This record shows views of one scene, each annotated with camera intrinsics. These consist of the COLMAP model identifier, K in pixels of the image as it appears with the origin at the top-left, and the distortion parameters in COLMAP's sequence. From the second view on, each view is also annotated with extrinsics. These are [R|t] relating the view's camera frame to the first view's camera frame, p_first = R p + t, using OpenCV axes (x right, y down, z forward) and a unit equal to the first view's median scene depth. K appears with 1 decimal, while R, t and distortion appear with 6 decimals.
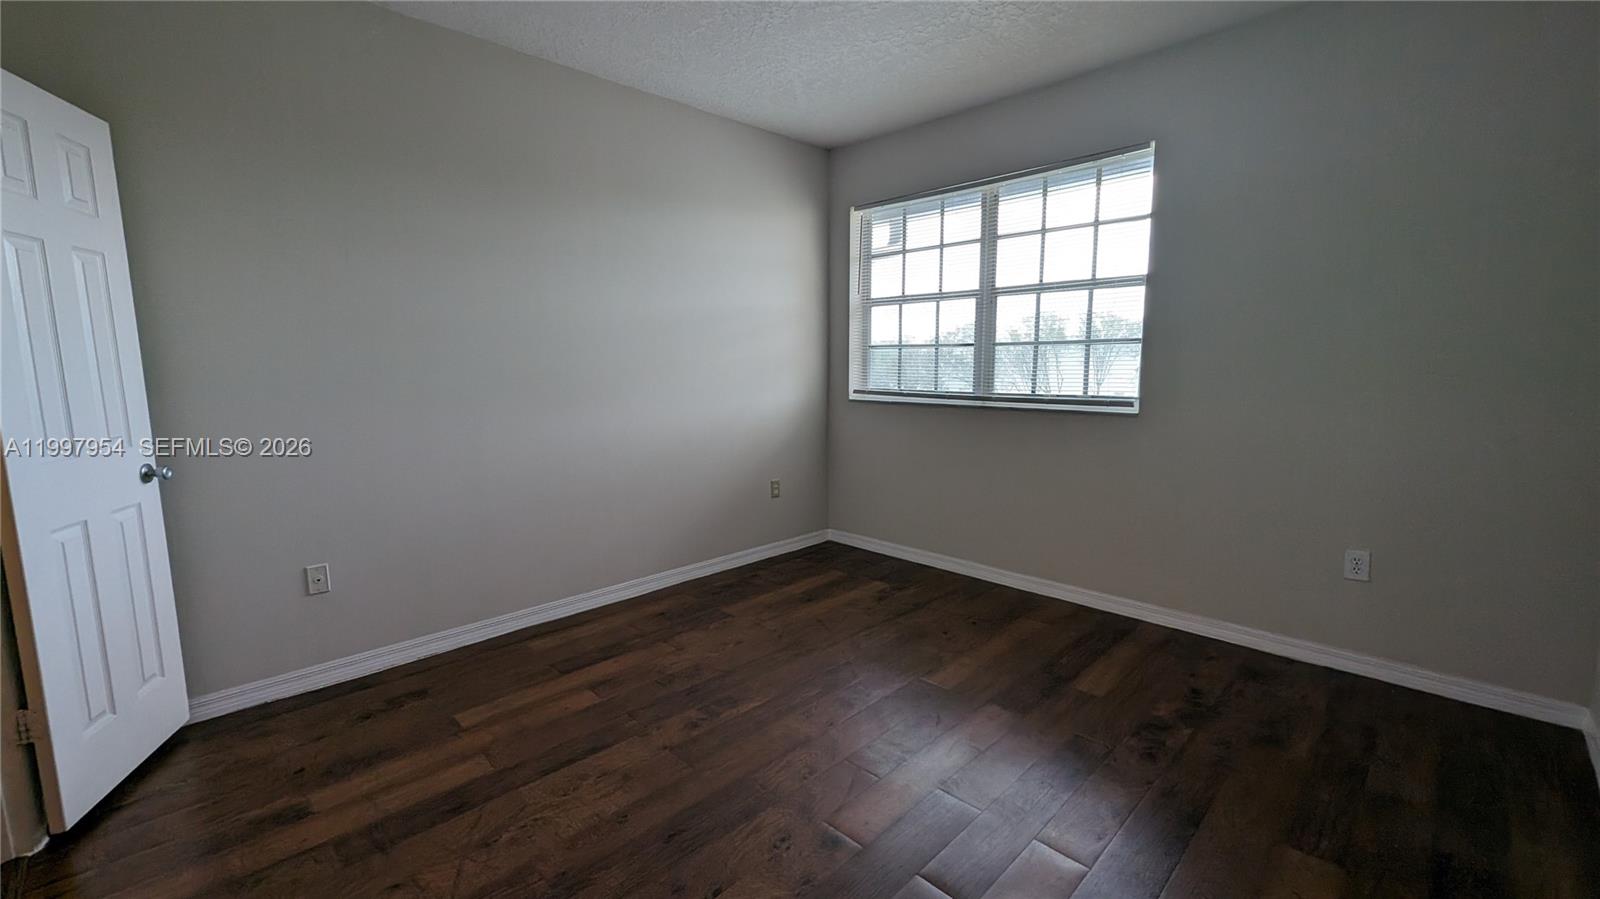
lens RADIAL K [[658.0, 0, 799.9], [0, 658.0, 447.9], [0, 0, 1]] dist [0.001670, -0.000171]
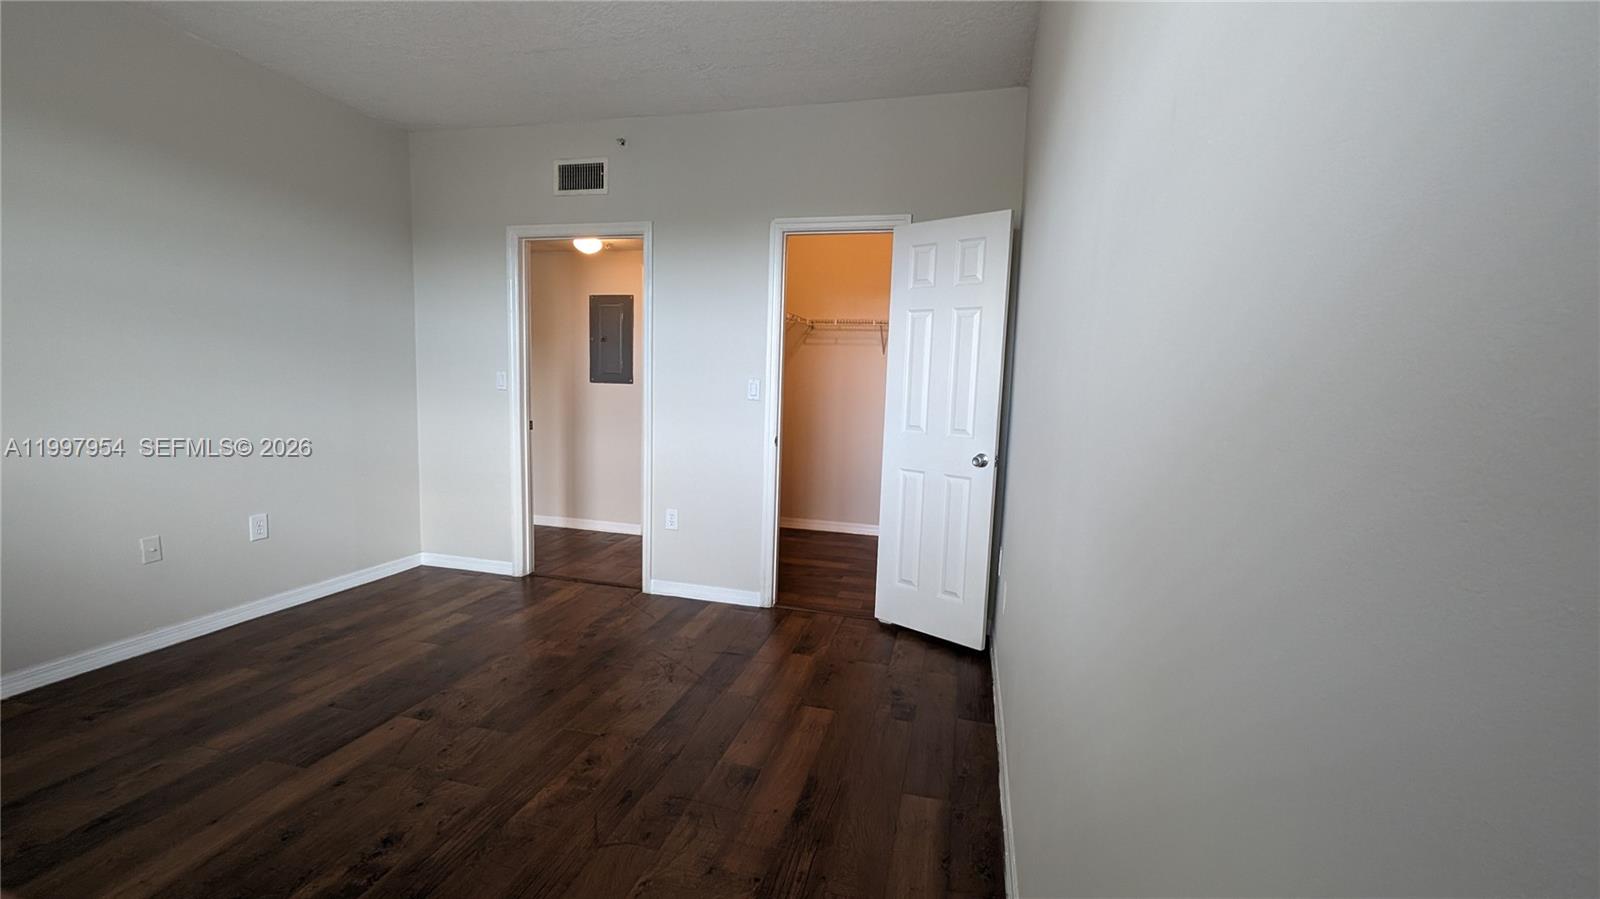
lens RADIAL K [[658.0, 0, 799.9], [0, 658.0, 447.9], [0, 0, 1]] dist [0.001670, -0.000171]
pose [[-0.867596, 0.013280, -0.497093, 0.022069], [-0.098127, 0.975415, 0.197324, -0.130544], [0.487492, 0.219976, -0.844963, 1.139695]]
